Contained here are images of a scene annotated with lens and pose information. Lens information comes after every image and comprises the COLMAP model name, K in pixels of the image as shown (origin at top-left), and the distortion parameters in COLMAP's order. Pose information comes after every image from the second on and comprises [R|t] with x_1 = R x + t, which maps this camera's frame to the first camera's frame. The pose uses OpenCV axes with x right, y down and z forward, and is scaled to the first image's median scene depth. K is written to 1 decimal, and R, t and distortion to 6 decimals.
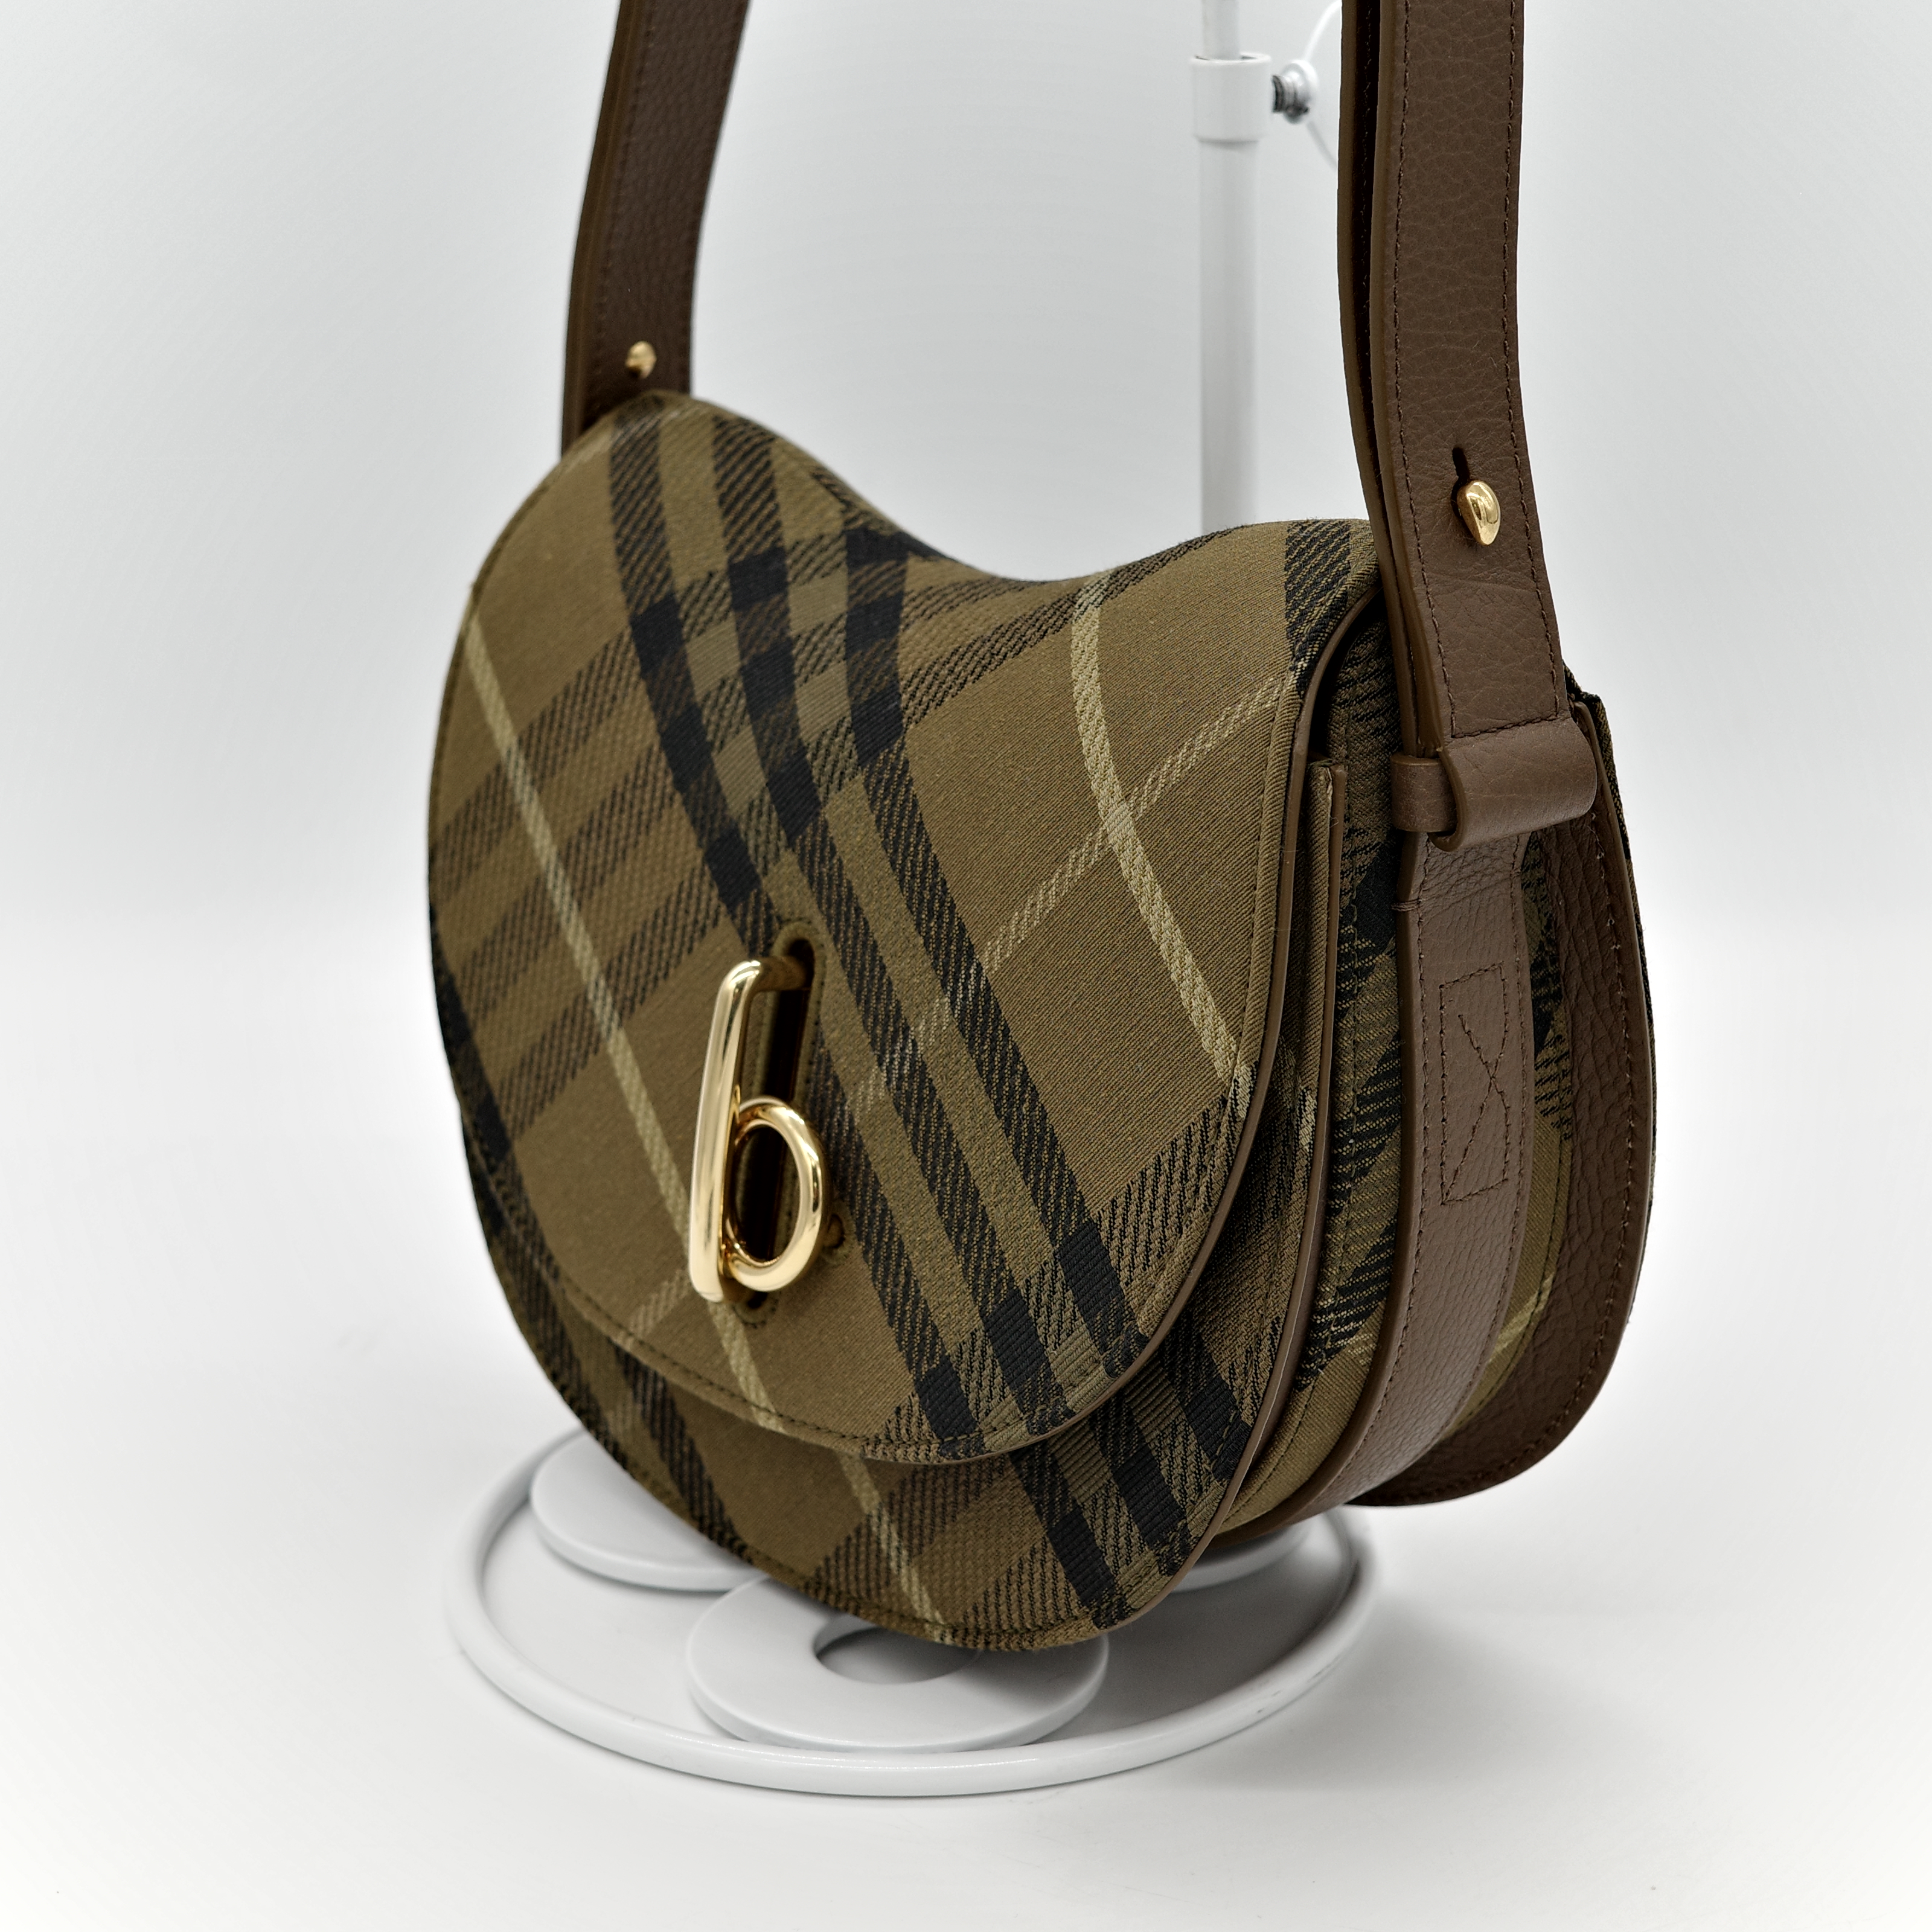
lens RADIAL K [[4562.0, 0, 962.2], [0, 4562.0, 971.3], [0, 0, 1]] dist [0.018204, 0.000000]
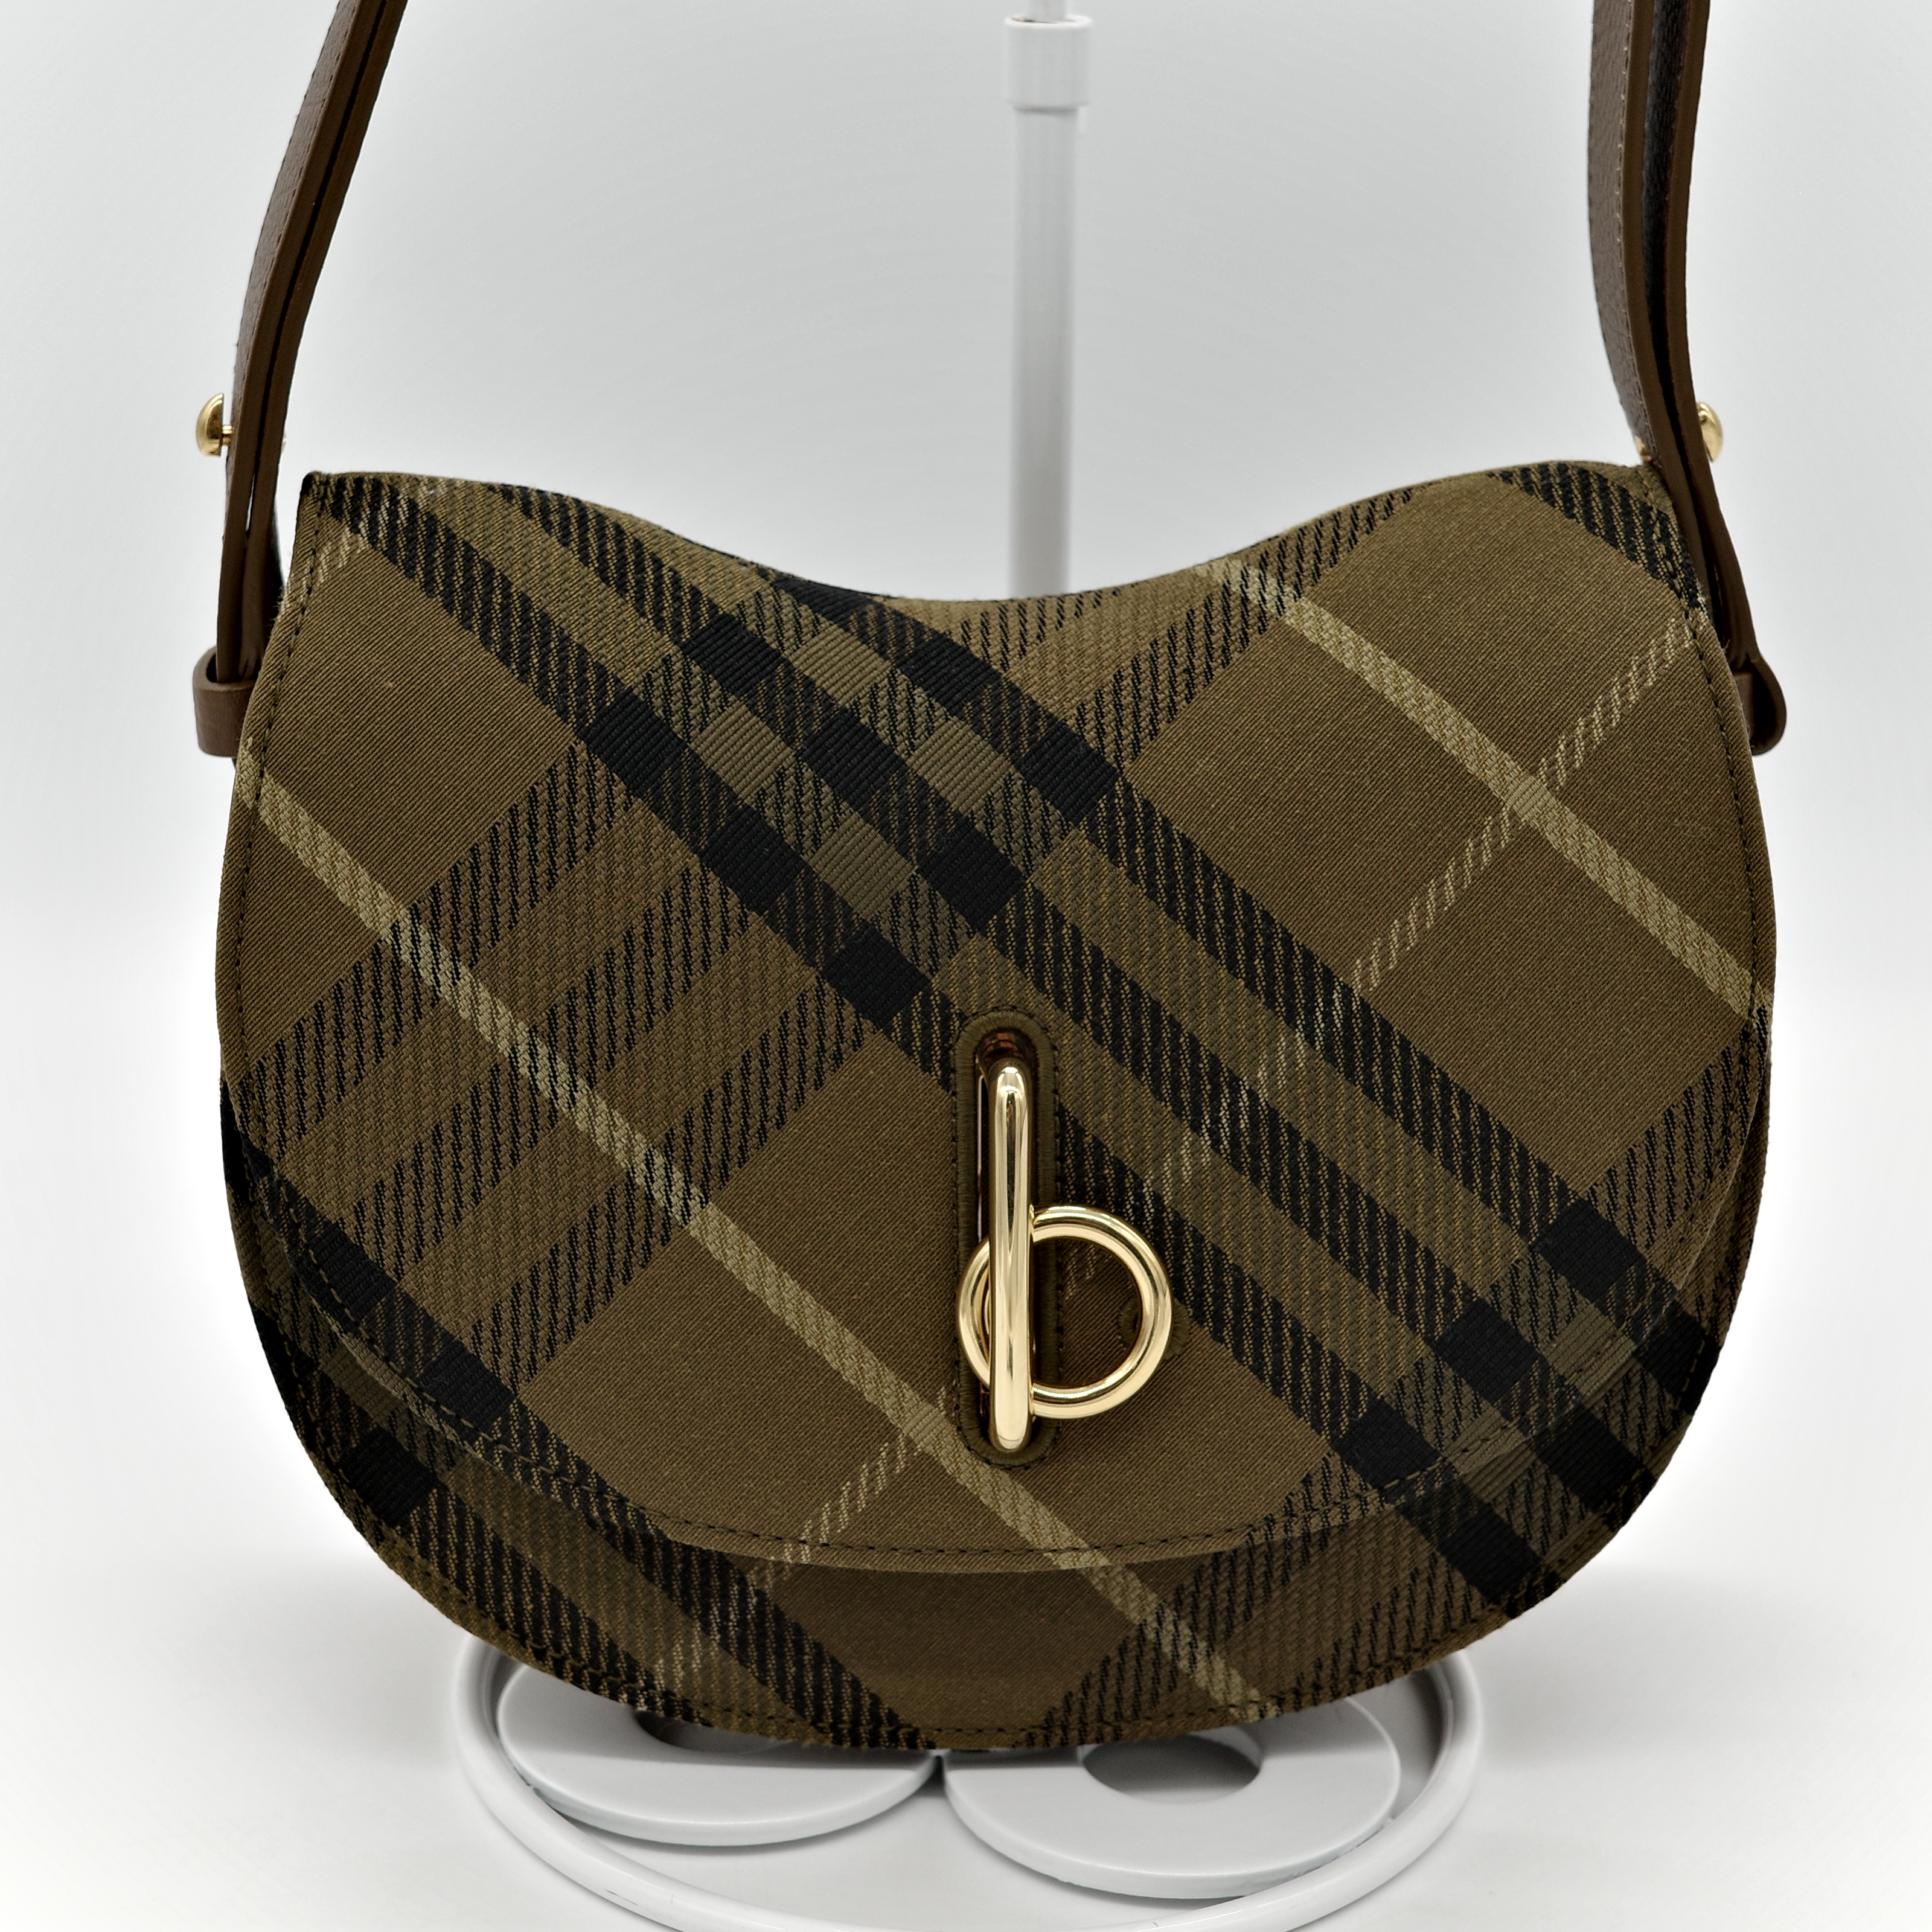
lens RADIAL K [[4562.0, 0, 968.4], [0, 4562.0, 963.3], [0, 0, 1]] dist [0.018204, 0.000000]
pose [[0.554934, -0.221036, 0.801992, -0.755370], [0.207672, 0.970341, 0.123736, -0.132115], [-0.805556, 0.097886, 0.584378, 0.485174]]
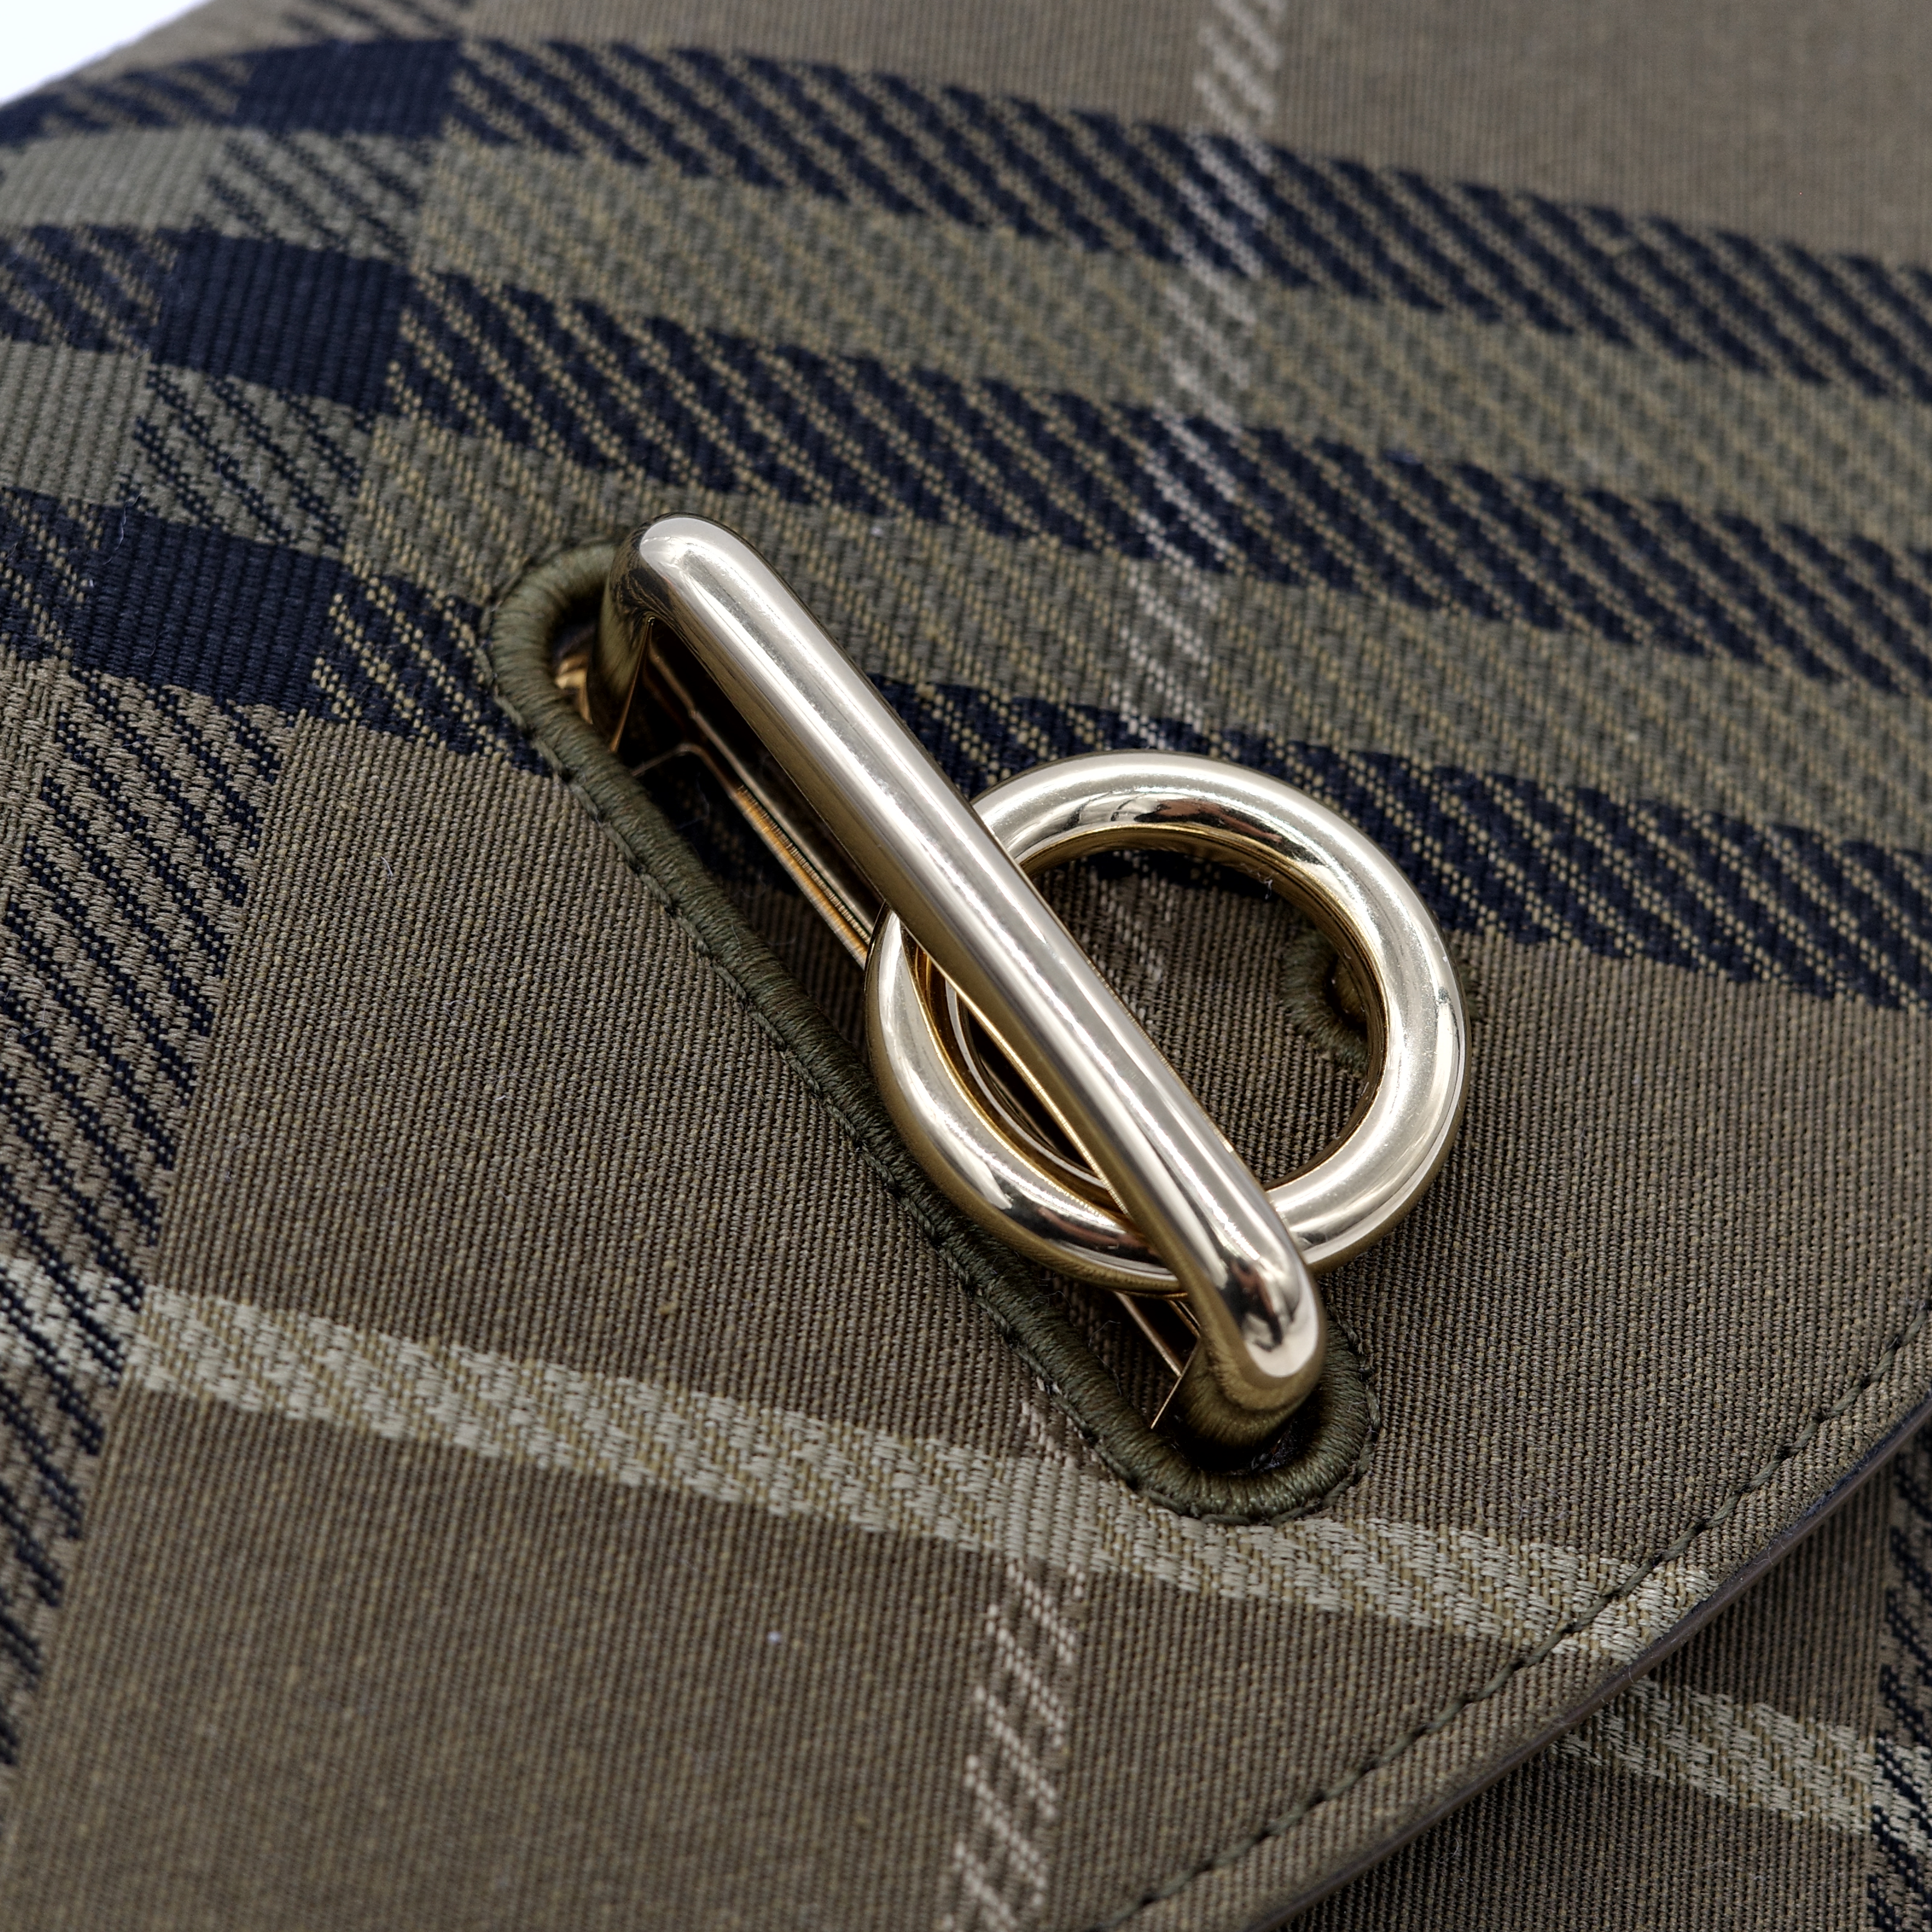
lens RADIAL K [[4562.0, 0, 952.1], [0, 4562.0, 967.2], [0, 0, 1]] dist [0.018204, 0.000000]
pose [[0.259613, -0.004306, 0.965703, -0.355201], [0.738313, 0.645471, -0.195605, 0.097381], [-0.622491, 0.763773, 0.170752, 0.951038]]
